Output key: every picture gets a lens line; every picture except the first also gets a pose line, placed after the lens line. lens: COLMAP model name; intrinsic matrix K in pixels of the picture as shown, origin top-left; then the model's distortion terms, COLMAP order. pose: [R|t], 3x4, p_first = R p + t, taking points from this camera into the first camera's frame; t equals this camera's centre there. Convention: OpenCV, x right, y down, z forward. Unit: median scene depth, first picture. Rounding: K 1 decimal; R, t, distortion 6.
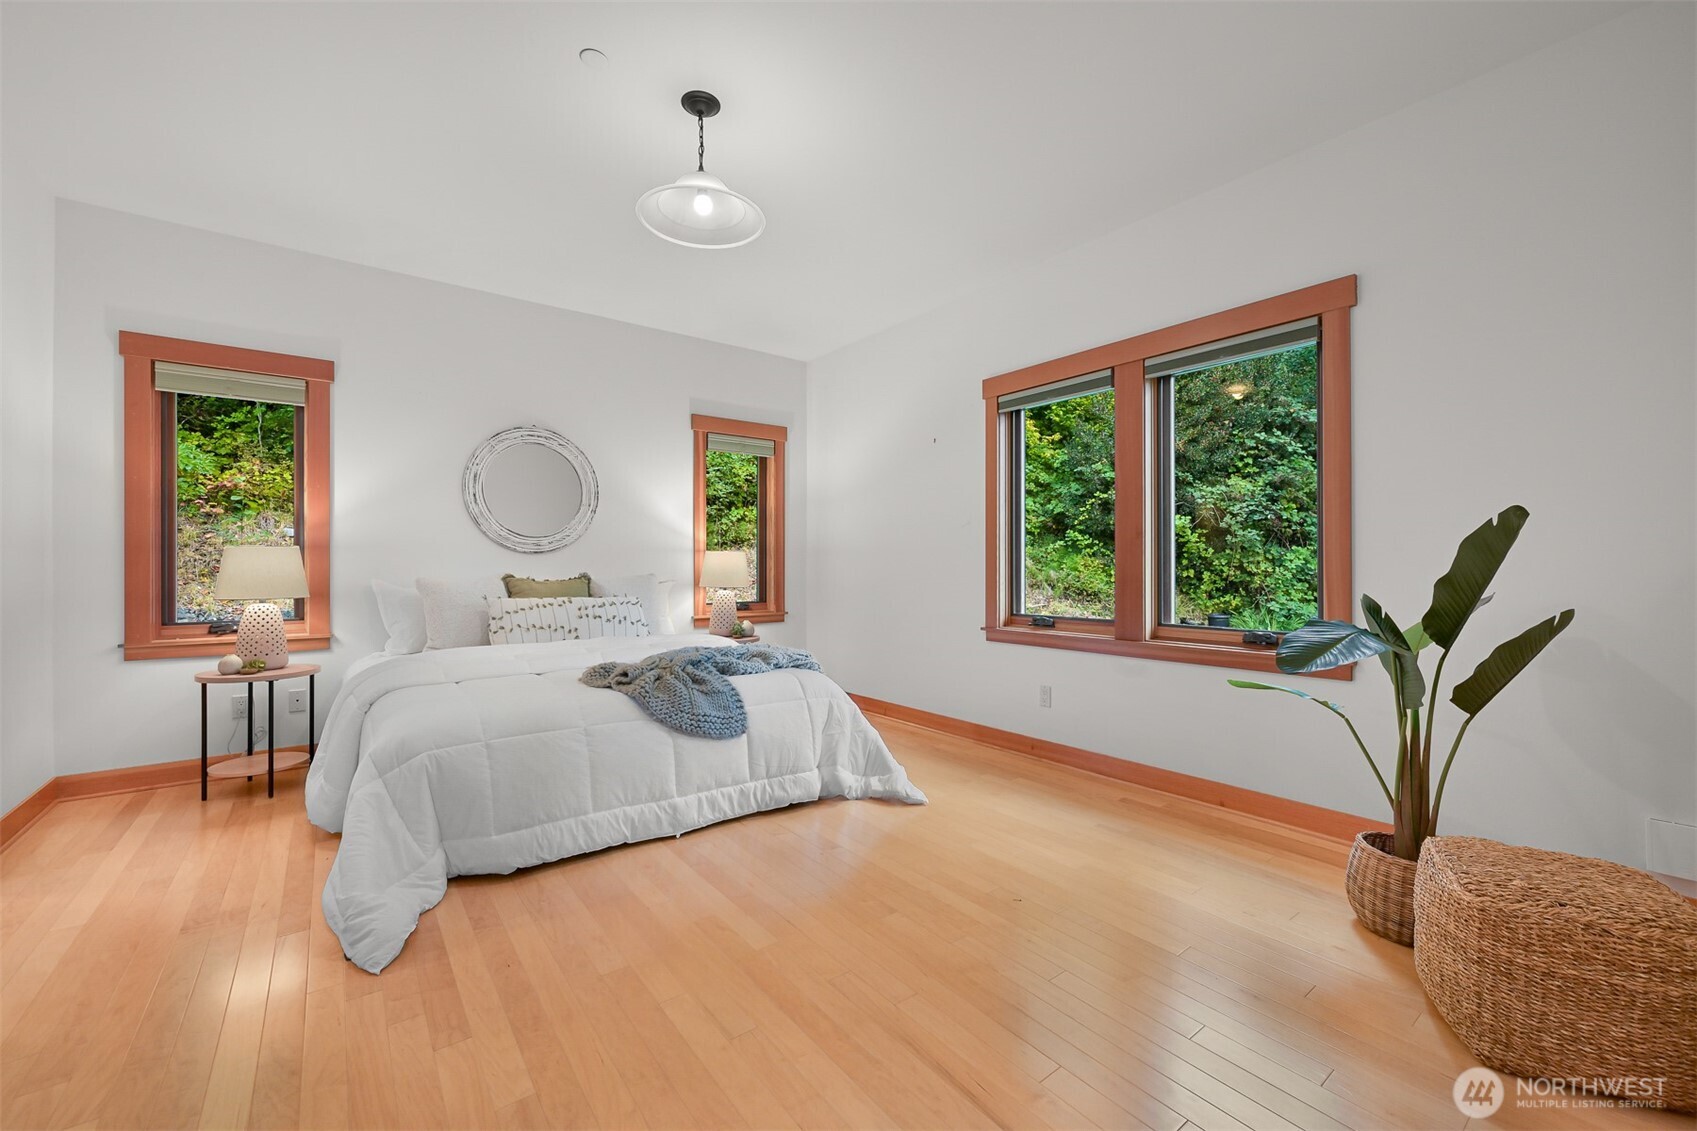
lens RADIAL K [[676.9, 0, 852.4], [0, 676.9, 569.8], [0, 0, 1]] dist [0.007177, 0.000467]
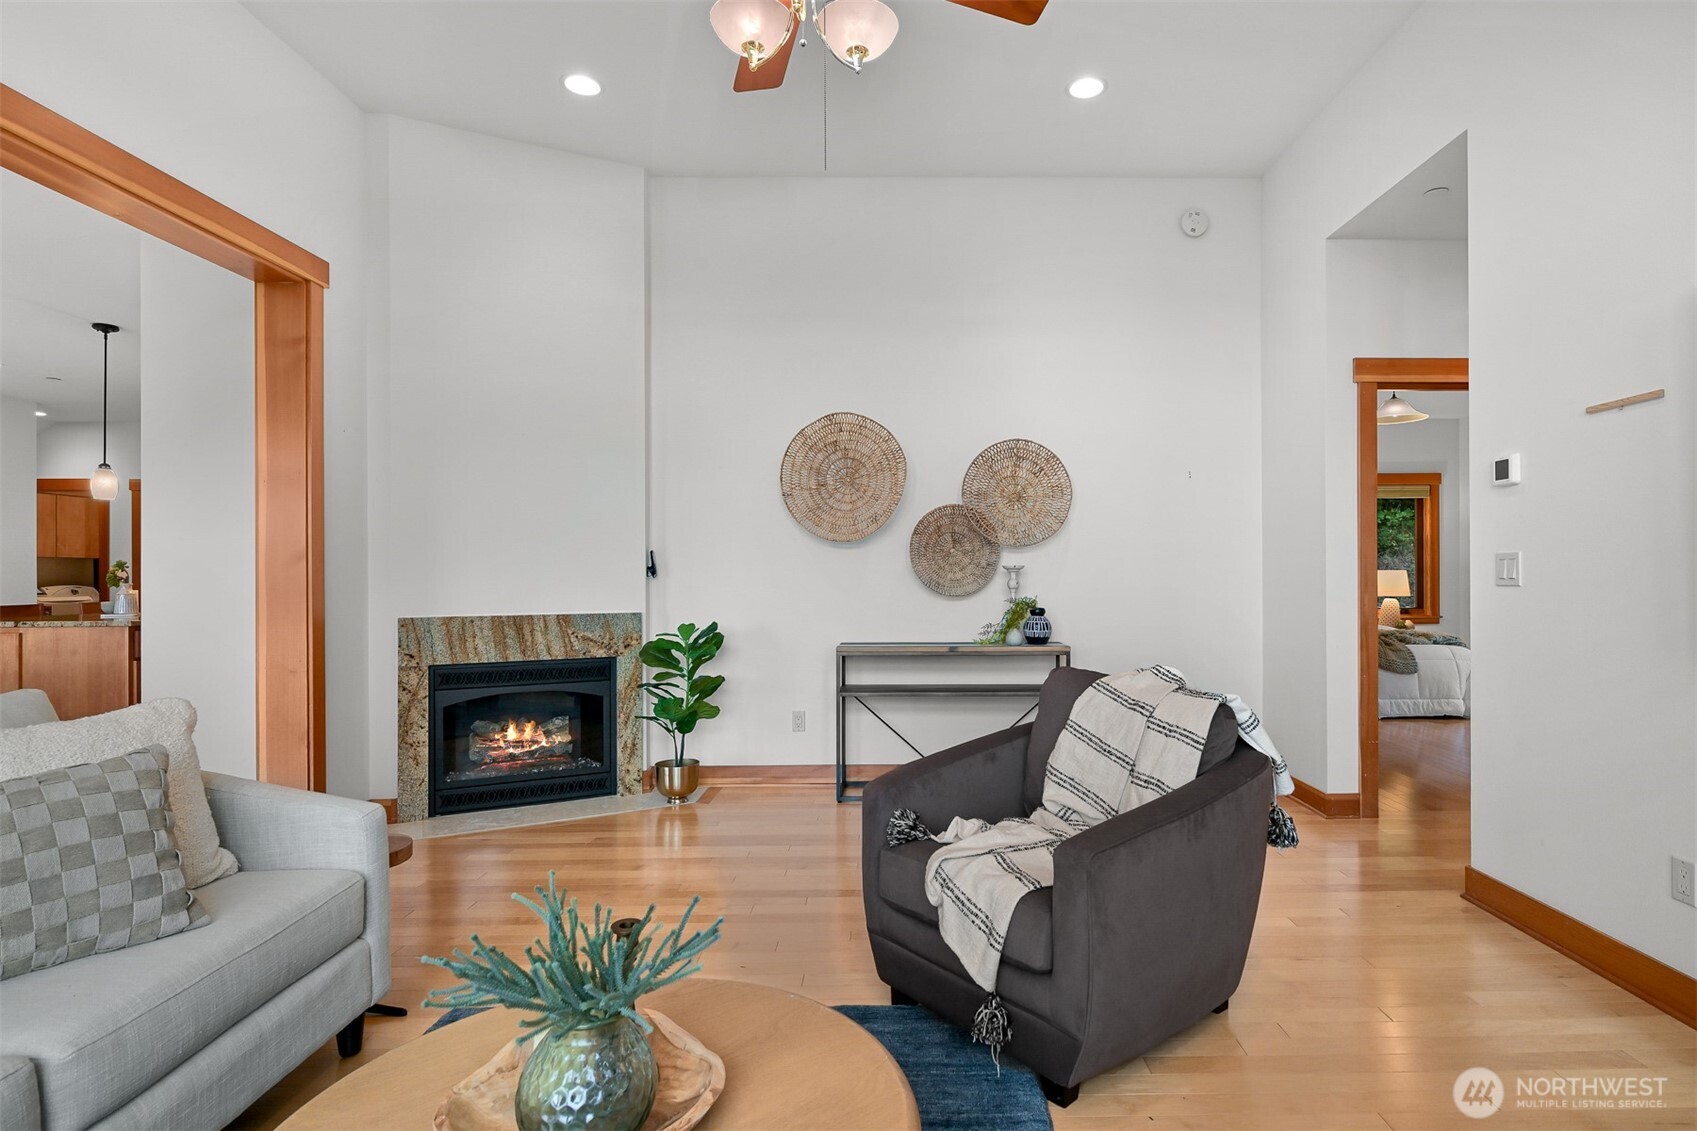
lens RADIAL K [[888.2, 0, 911.5], [0, 888.2, 573.8], [0, 0, 1]] dist [-0.003948, 0.000481]
pose [[0.806150, -0.003532, -0.591701, 0.145237], [0.000871, 0.999988, -0.004782, -0.019014], [0.591711, 0.003340, 0.806144, -1.563235]]
